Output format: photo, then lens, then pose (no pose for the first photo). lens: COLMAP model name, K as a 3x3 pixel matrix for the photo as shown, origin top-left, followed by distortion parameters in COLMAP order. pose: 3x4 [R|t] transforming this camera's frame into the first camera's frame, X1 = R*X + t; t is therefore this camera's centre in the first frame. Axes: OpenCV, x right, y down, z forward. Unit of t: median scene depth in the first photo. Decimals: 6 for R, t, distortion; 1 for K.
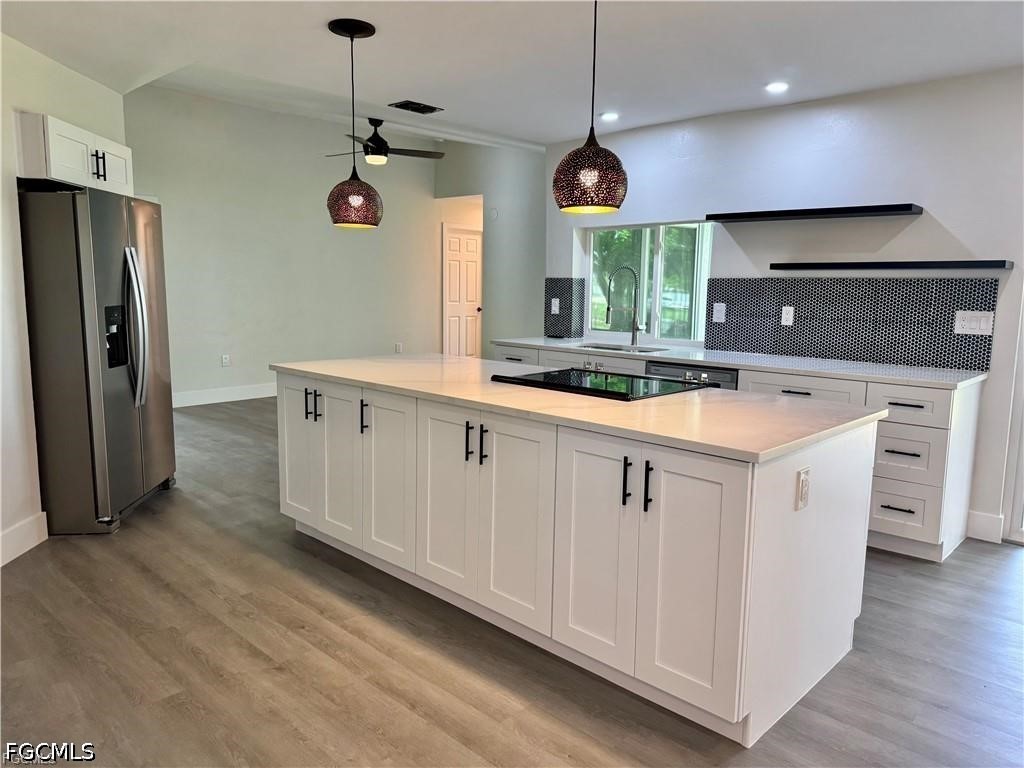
lens RADIAL K [[706.8, 0, 512.2], [0, 706.8, 385.8], [0, 0, 1]] dist [0.016147, -0.028981]
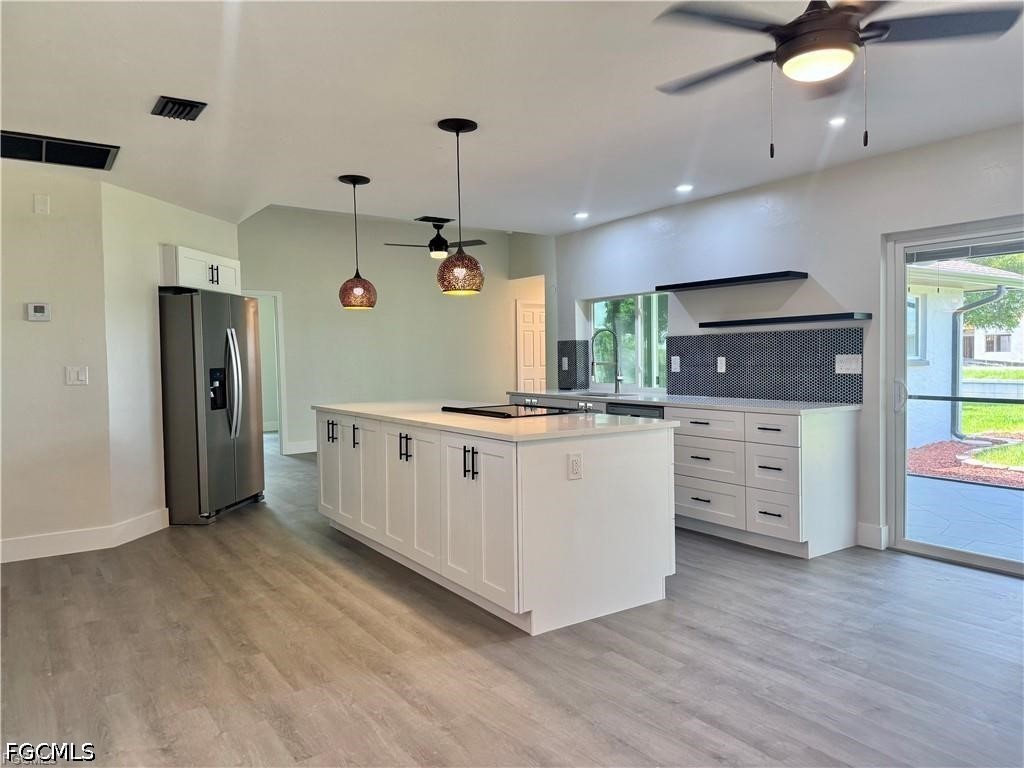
lens RADIAL K [[706.8, 0, 522.2], [0, 706.8, 383.1], [0, 0, 1]] dist [0.016147, -0.028981]
pose [[0.979964, -0.020726, -0.198092, 0.360959], [-0.000052, 0.994544, -0.104317, 0.074577], [0.199173, 0.102237, 0.974617, -0.315619]]
